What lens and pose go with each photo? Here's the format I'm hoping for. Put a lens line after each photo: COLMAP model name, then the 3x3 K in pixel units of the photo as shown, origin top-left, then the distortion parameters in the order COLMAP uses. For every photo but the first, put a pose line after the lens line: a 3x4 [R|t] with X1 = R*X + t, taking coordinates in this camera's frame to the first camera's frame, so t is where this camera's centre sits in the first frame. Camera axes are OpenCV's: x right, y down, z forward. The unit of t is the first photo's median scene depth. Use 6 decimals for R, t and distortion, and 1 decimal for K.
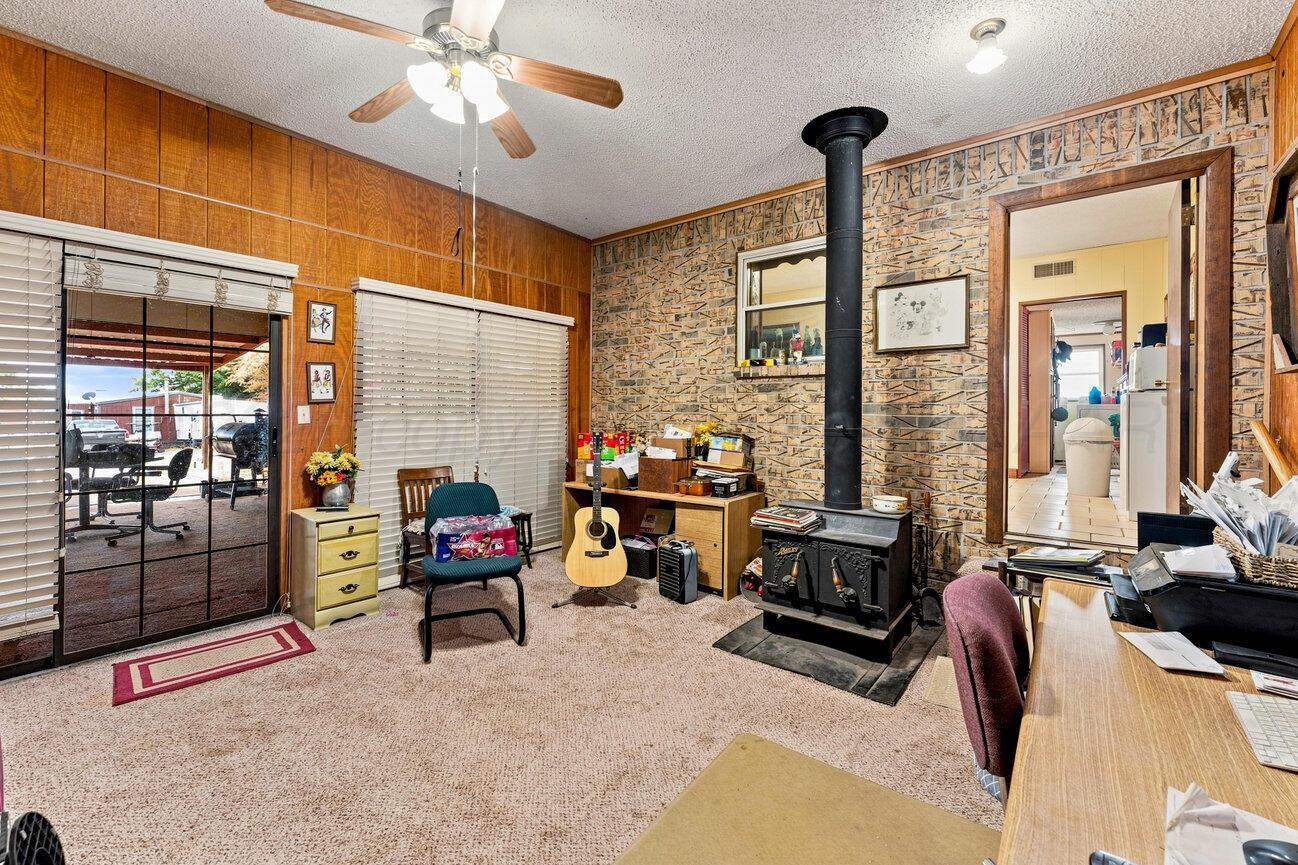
lens RADIAL K [[542.1, 0, 655.6], [0, 542.1, 411.5], [0, 0, 1]] dist [0.002897, -0.000373]
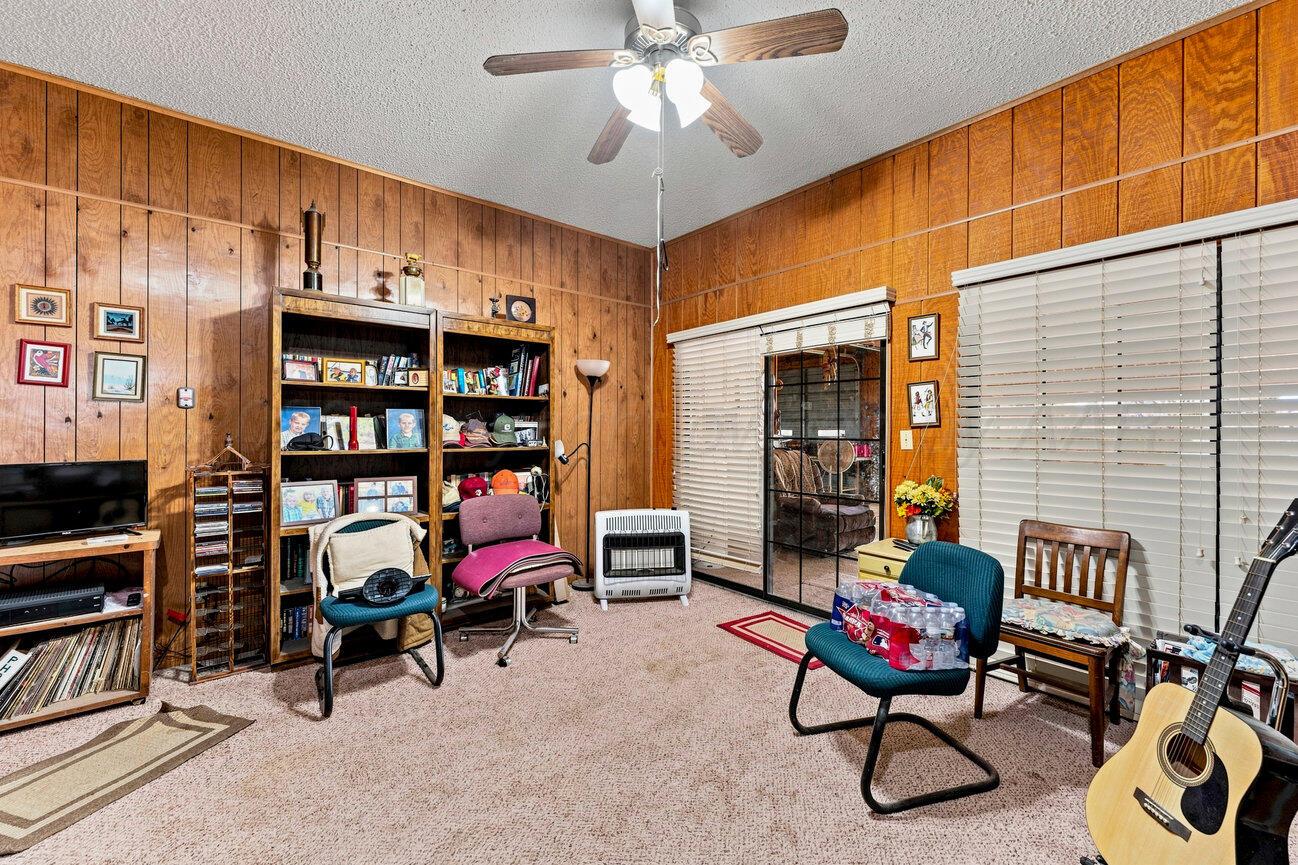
lens RADIAL K [[542.1, 0, 650.5], [0, 542.1, 431.7], [0, 0, 1]] dist [0.002897, -0.000373]
pose [[-0.229334, -0.004282, -0.973338, 0.362583], [-0.004298, 0.999985, -0.003386, -0.003264], [0.973338, 0.003406, -0.229349, 0.770290]]
